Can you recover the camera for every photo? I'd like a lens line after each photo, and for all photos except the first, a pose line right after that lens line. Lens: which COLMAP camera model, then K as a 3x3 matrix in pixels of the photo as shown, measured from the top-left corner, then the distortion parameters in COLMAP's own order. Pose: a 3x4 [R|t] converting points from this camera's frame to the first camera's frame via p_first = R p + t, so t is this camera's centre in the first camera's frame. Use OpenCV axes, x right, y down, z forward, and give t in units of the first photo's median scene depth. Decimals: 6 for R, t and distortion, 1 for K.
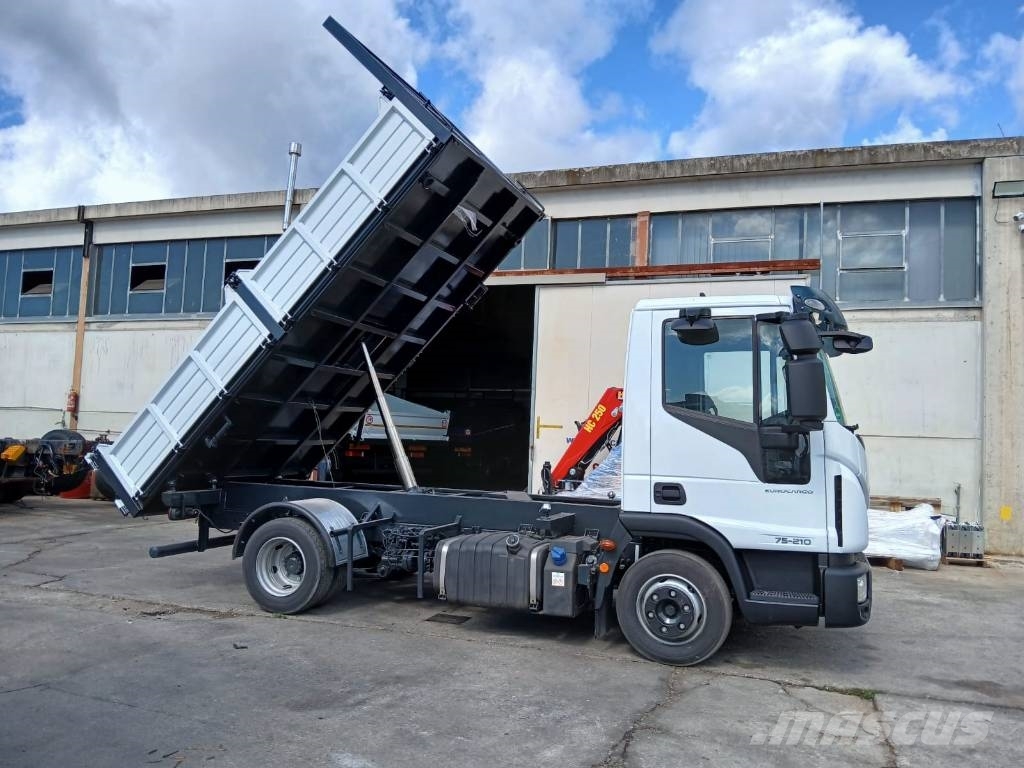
lens RADIAL K [[799.3, 0, 509.9], [0, 799.3, 380.3], [0, 0, 1]] dist [0.019309, -0.071638]
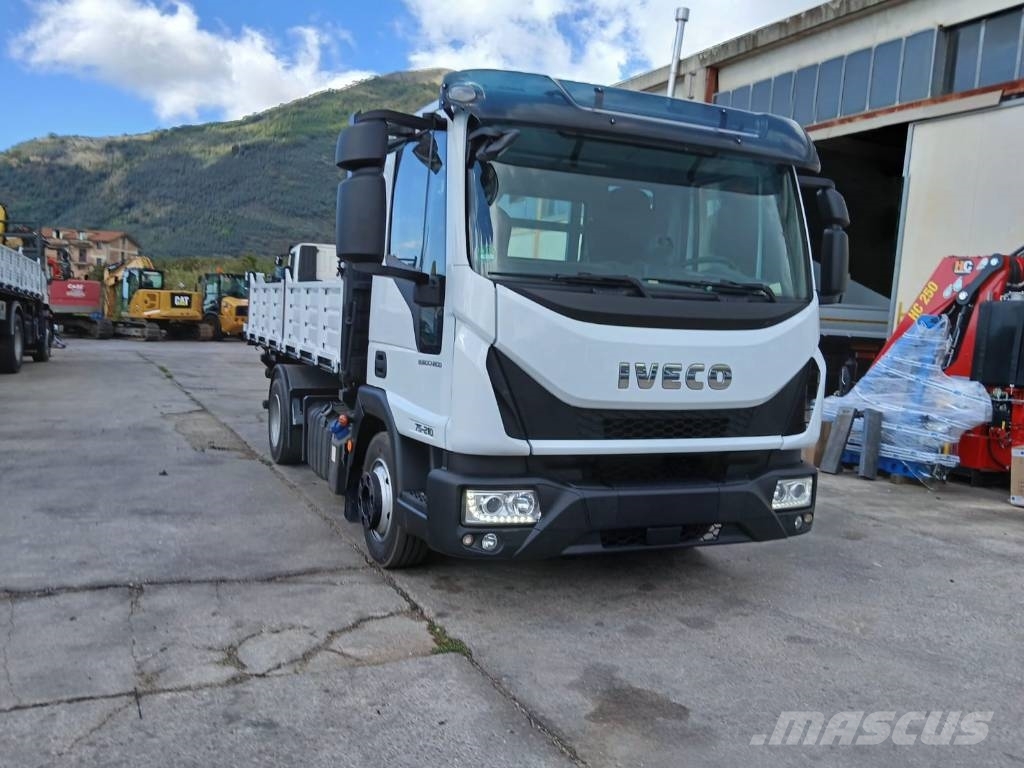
lens RADIAL K [[827.3, 0, 521.7], [0, 827.3, 394.8], [0, 0, 1]] dist [0.011720, -0.059367]
pose [[0.711878, 0.069421, -0.698864, 0.462755], [0.022412, 0.992350, 0.121405, 0.040315], [0.701946, -0.102088, 0.704876, 0.262270]]
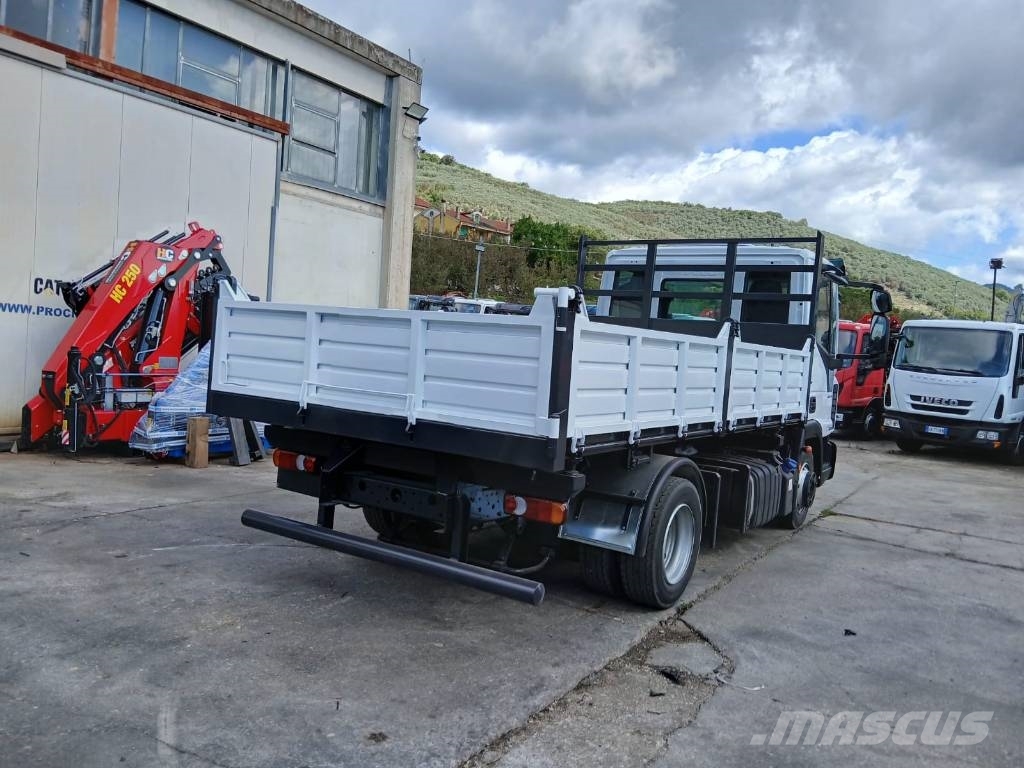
lens RADIAL K [[813.4, 0, 520.9], [0, 813.4, 380.1], [0, 0, 1]] dist [0.012038, -0.056592]
pose [[0.219901, -0.065131, 0.973346, -0.632929], [-0.134494, 0.986216, 0.096377, 0.020154], [-0.966206, -0.152103, 0.208110, 0.620733]]
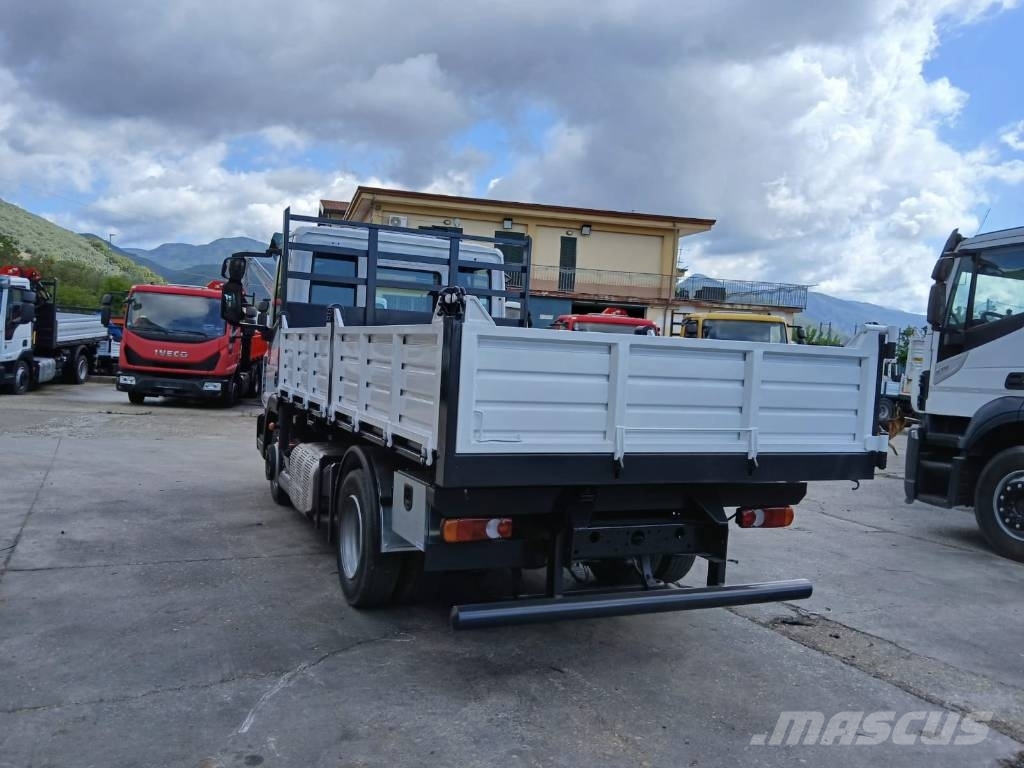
lens RADIAL K [[827.3, 0, 499.0], [0, 827.3, 399.0], [0, 0, 1]] dist [0.011720, -0.059367]
pose [[-0.693933, -0.118223, 0.710268, -0.472106], [-0.133296, 0.990471, 0.034632, 0.056900], [-0.707594, -0.070644, -0.703079, 1.072607]]
